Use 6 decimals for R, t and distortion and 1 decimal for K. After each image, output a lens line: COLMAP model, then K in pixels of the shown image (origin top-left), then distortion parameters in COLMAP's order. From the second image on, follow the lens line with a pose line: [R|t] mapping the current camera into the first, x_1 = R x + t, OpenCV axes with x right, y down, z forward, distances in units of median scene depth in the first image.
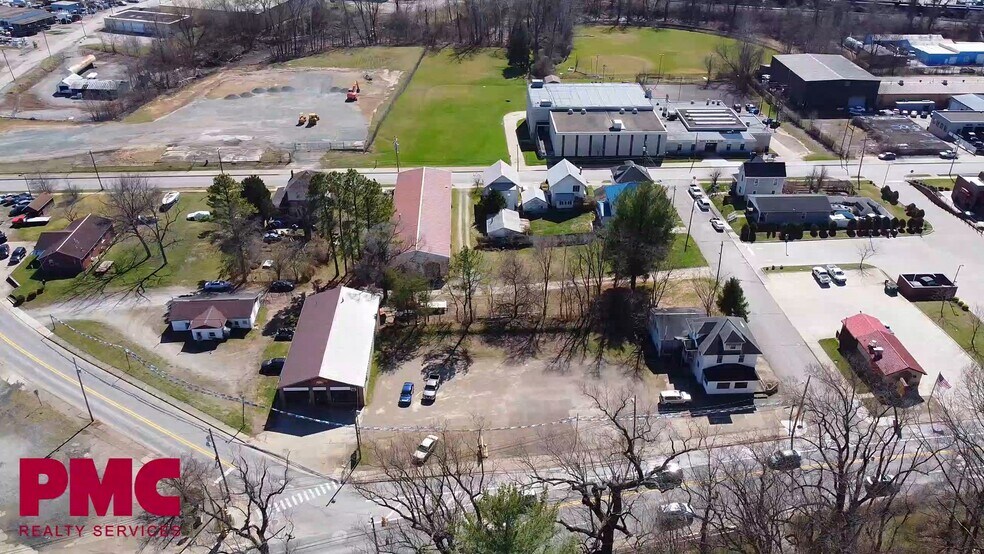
lens RADIAL K [[778.2, 0, 492.0], [0, 778.2, 277.0], [0, 0, 1]] dist [-0.004100, -0.004181]
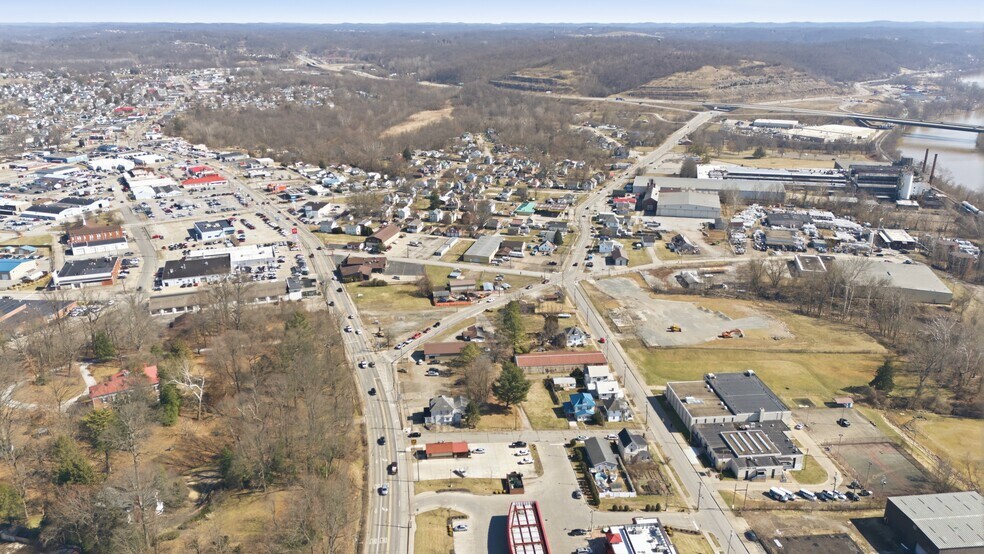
lens RADIAL K [[694.9, 0, 492.0], [0, 694.9, 277.0], [0, 0, 1]] dist [0.031579, -0.078956]
pose [[0.066393, 0.323934, -0.943747, 1.537262], [-0.507033, 0.825568, 0.247700, -0.611335], [0.859366, 0.462065, 0.219057, 0.285817]]
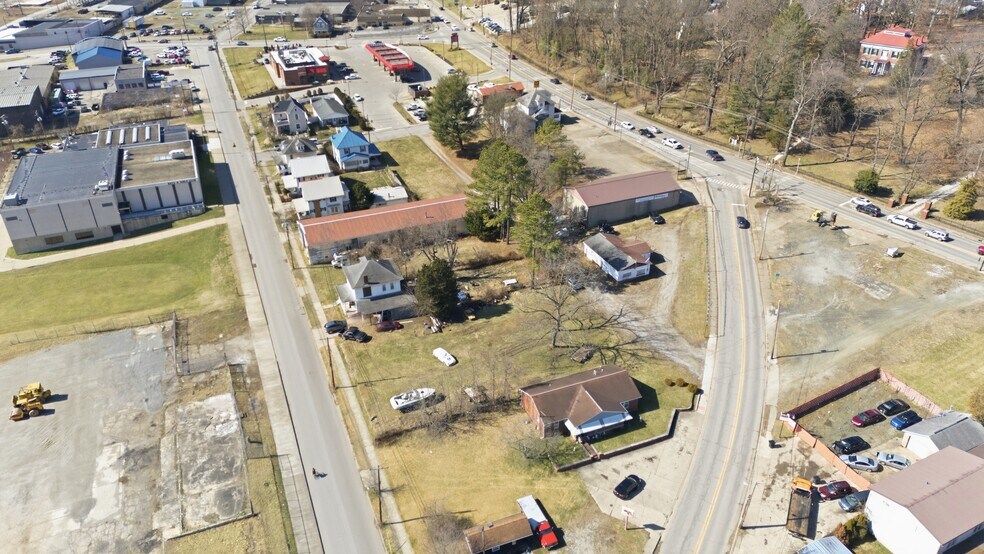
lens RADIAL K [[716.3, 0, 492.0], [0, 716.3, 277.0], [0, 0, 1]] dist [0.082918, -0.082628]
pose [[-0.345764, -0.476555, 0.808296, -0.887901], [0.483364, 0.647875, 0.588742, -0.501196], [-0.804243, 0.594267, 0.006338, 0.873899]]
